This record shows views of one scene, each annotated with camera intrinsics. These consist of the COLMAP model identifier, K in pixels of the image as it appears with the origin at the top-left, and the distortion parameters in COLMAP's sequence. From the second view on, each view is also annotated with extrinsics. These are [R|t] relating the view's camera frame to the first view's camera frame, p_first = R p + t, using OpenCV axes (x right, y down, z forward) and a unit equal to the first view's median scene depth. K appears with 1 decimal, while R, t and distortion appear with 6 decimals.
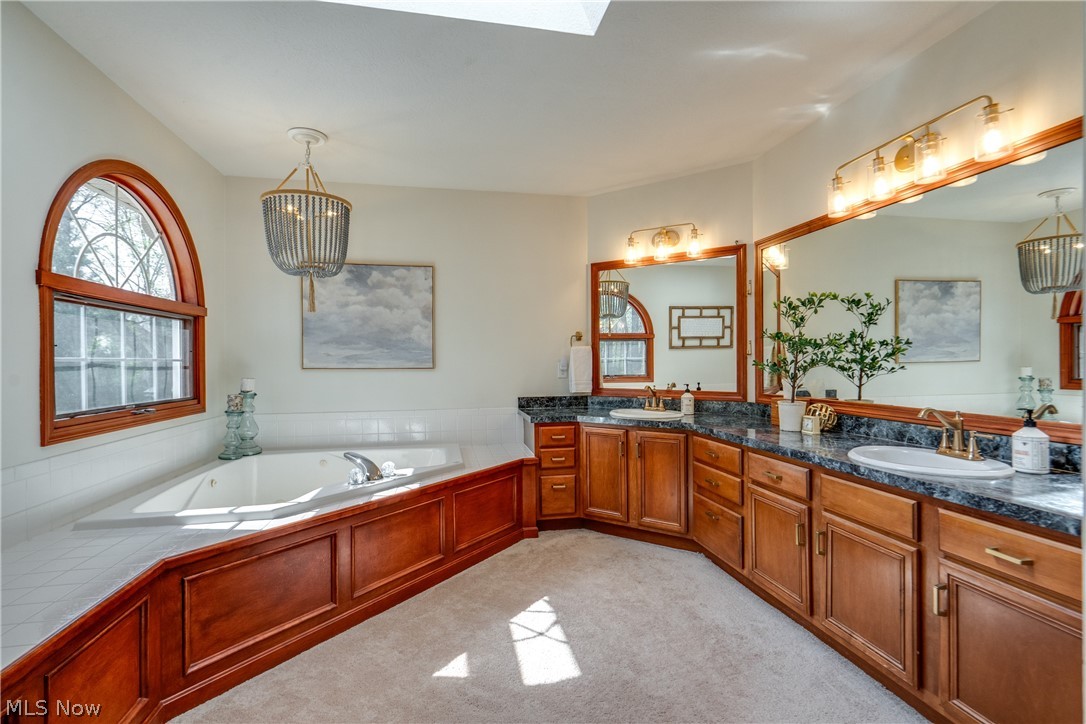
lens RADIAL K [[502.9, 0, 542.1], [0, 502.9, 365.3], [0, 0, 1]] dist [-0.000805, 0.000175]
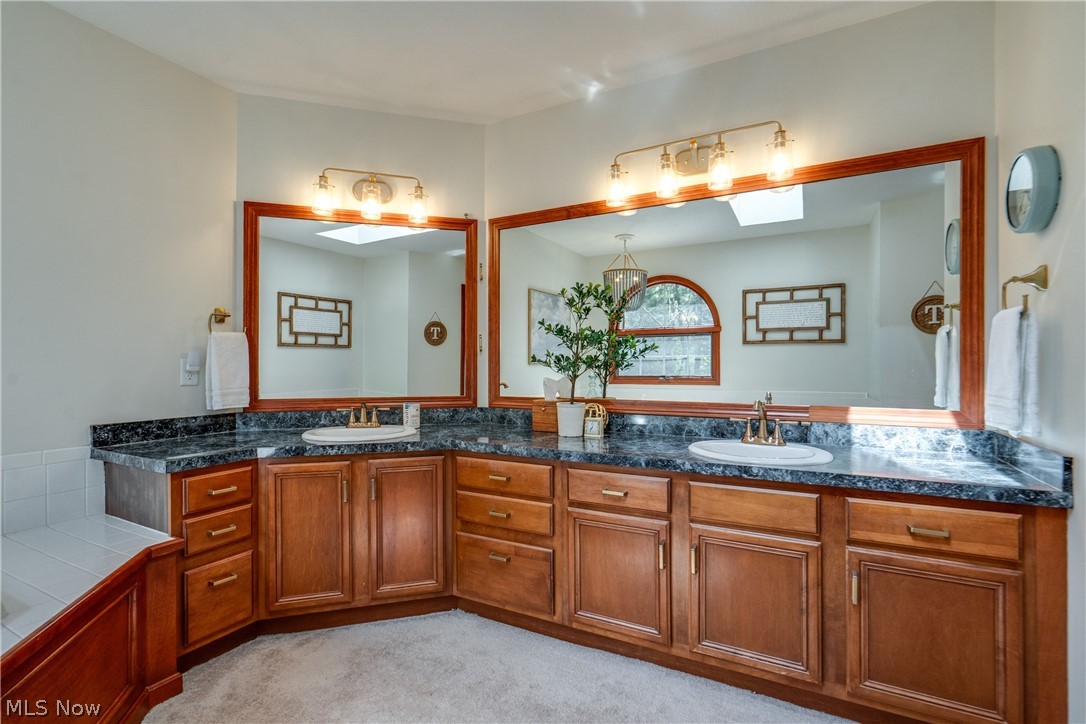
lens RADIAL K [[498.8, 0, 544.0], [0, 498.8, 365.0], [0, 0, 1]] dist [-0.008557, 0.000389]
pose [[0.631787, 0.005064, 0.775126, -0.175964], [0.004241, 0.999941, -0.009989, 0.011570], [-0.775131, 0.009598, 0.631728, 0.395225]]
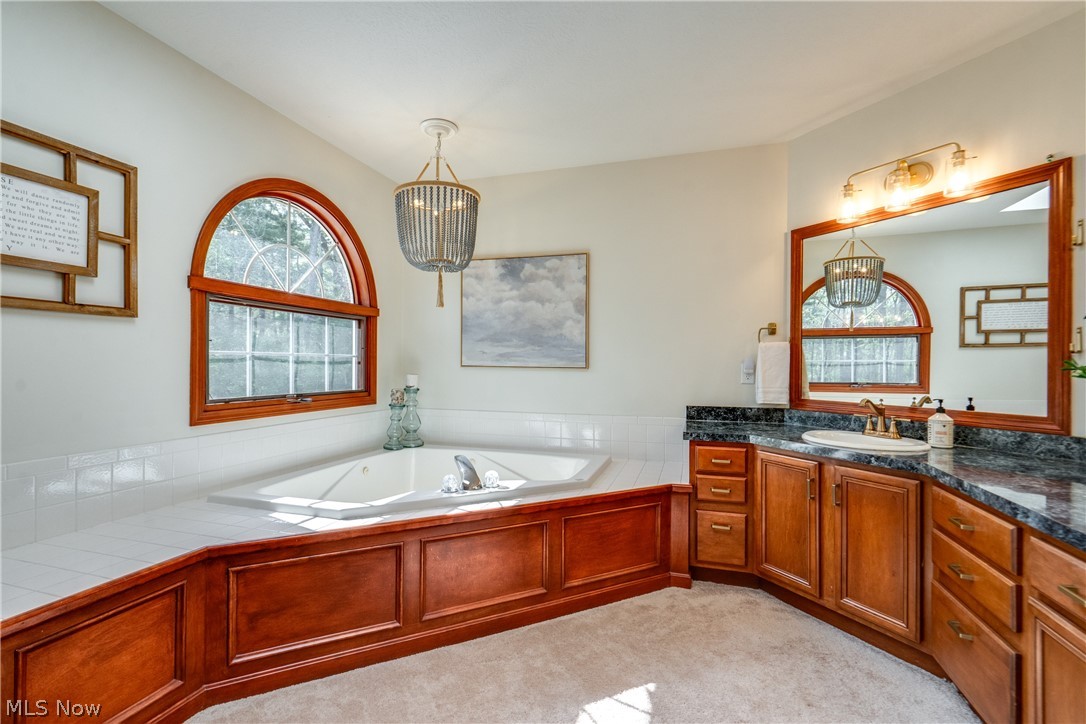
lens RADIAL K [[492.9, 0, 541.6], [0, 492.9, 364.7], [0, 0, 1]] dist [-0.002358, 0.000260]
pose [[0.872578, 0.013521, -0.488287, 0.162543], [-0.016638, 0.999859, -0.002046, 0.003944], [0.488191, 0.009909, 0.872681, 0.232799]]
